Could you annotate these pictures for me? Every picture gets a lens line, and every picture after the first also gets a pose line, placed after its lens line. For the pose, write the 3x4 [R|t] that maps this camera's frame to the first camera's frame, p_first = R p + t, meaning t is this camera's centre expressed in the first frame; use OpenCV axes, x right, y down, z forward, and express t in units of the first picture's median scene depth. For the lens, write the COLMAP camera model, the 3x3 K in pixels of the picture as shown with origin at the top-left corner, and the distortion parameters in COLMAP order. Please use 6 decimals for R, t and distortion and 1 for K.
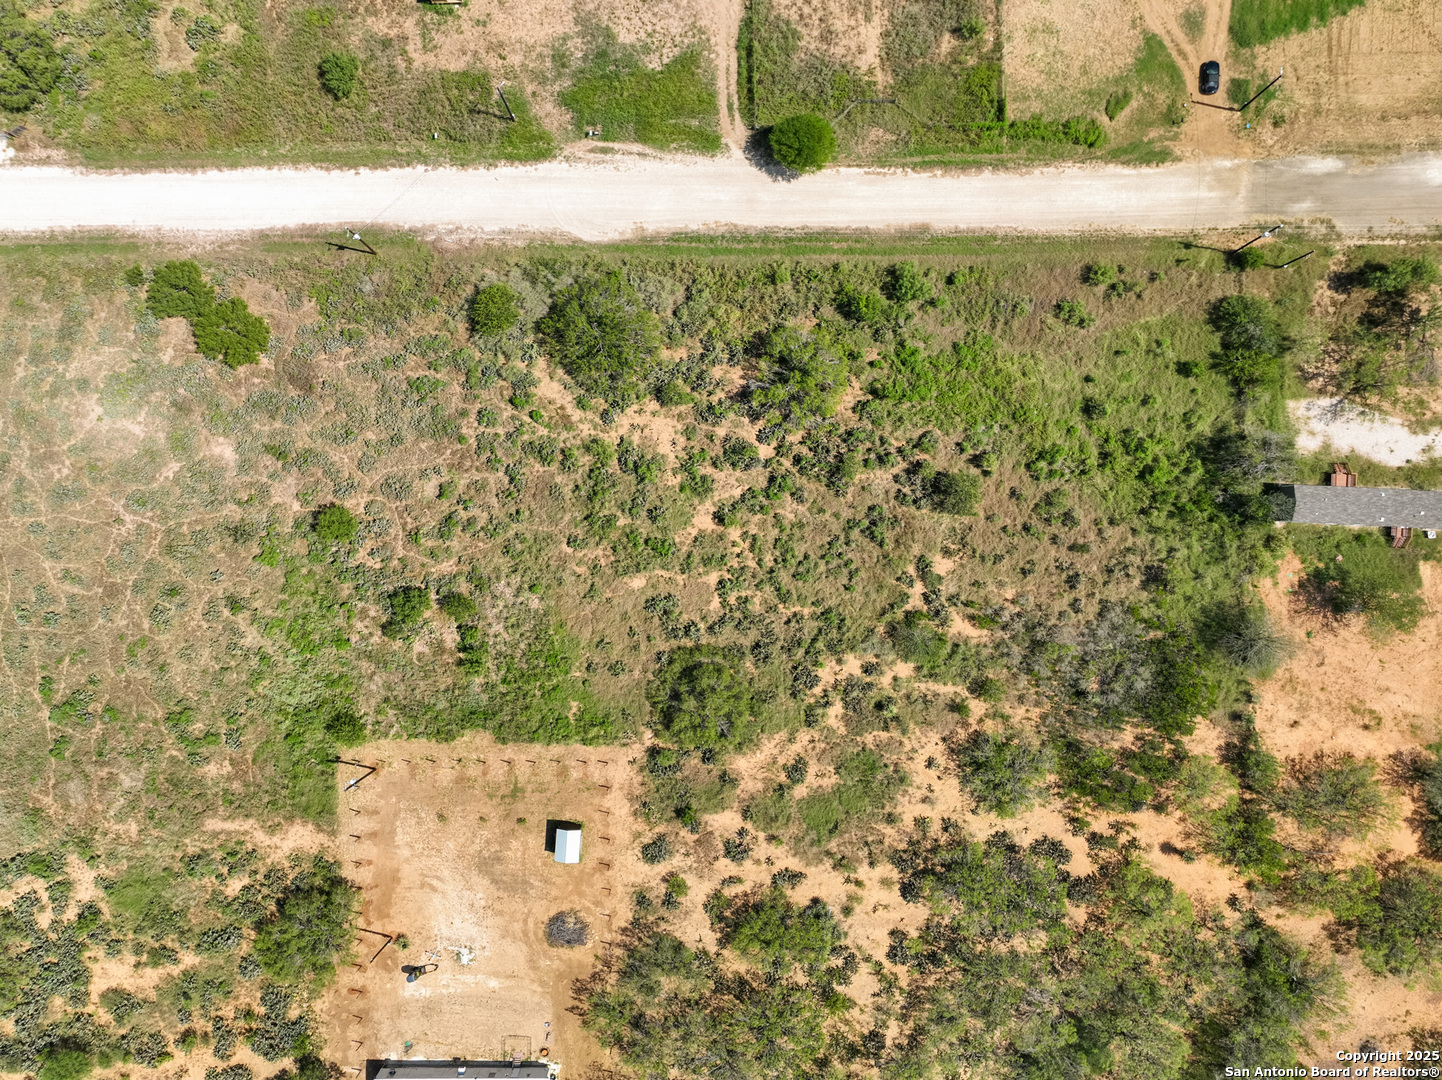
lens RADIAL K [[1016.1, 0, 724.0], [0, 1016.1, 533.7], [0, 0, 1]] dist [-0.010623, 0.037144]
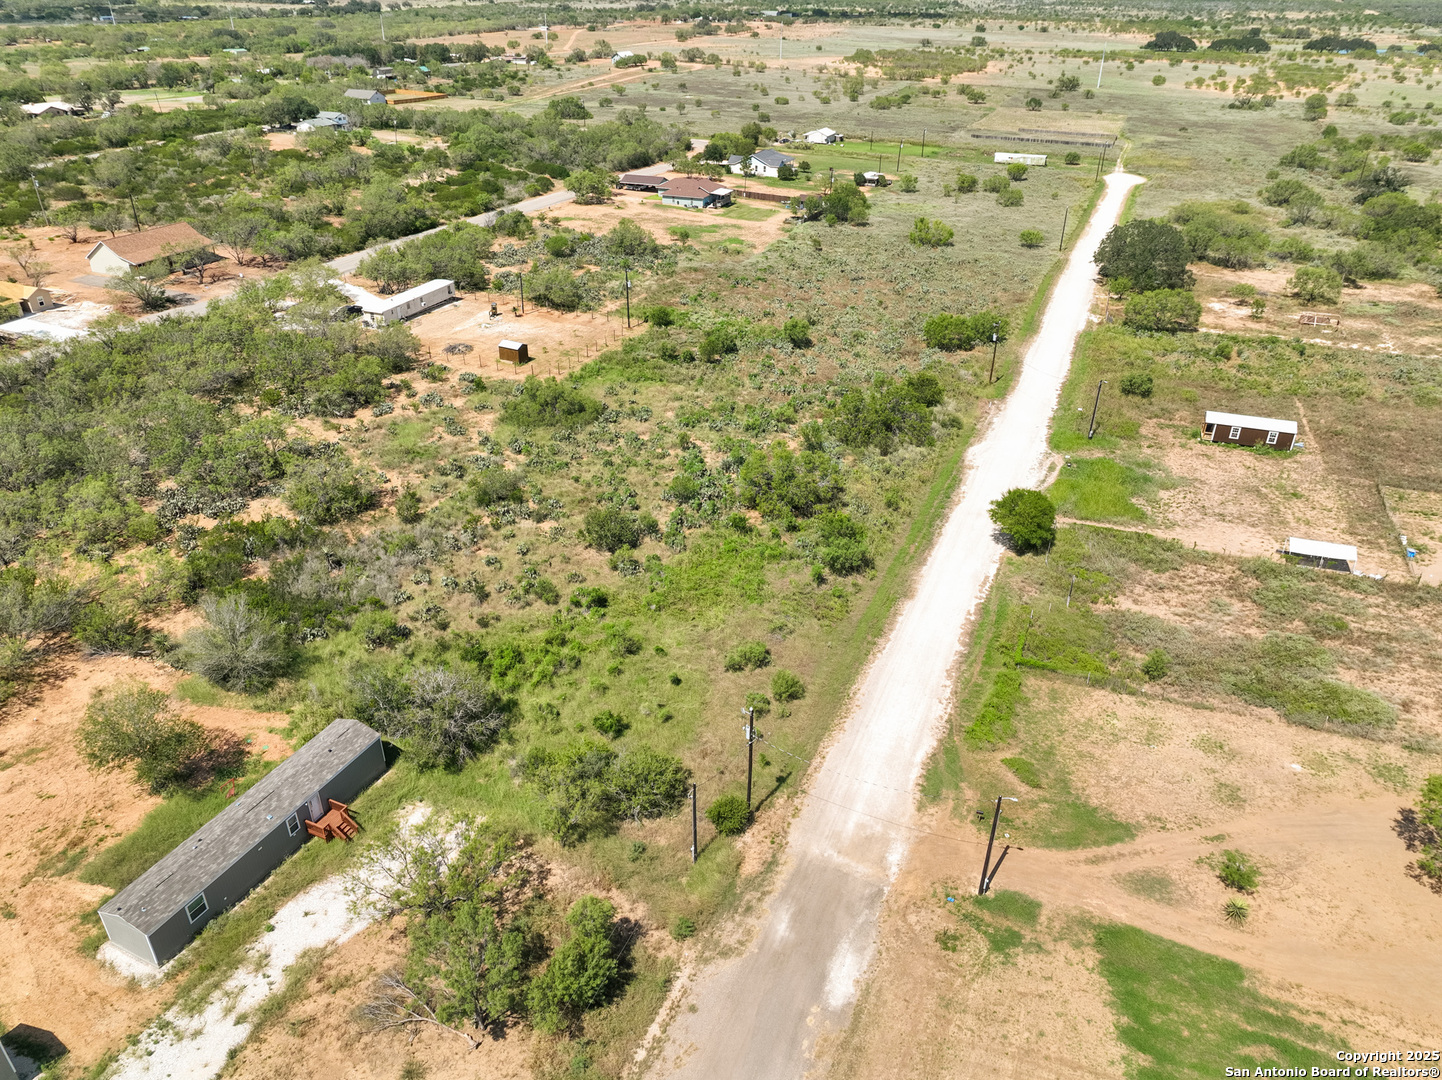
lens RADIAL K [[1016.1, 0, 724.0], [0, 1016.1, 533.7], [0, 0, 1]] dist [-0.010623, 0.037144]
pose [[-0.376893, 0.451010, -0.809037, 0.917334], [-0.926256, -0.184682, 0.328546, -0.429269], [-0.001237, 0.873202, 0.487356, 0.551867]]
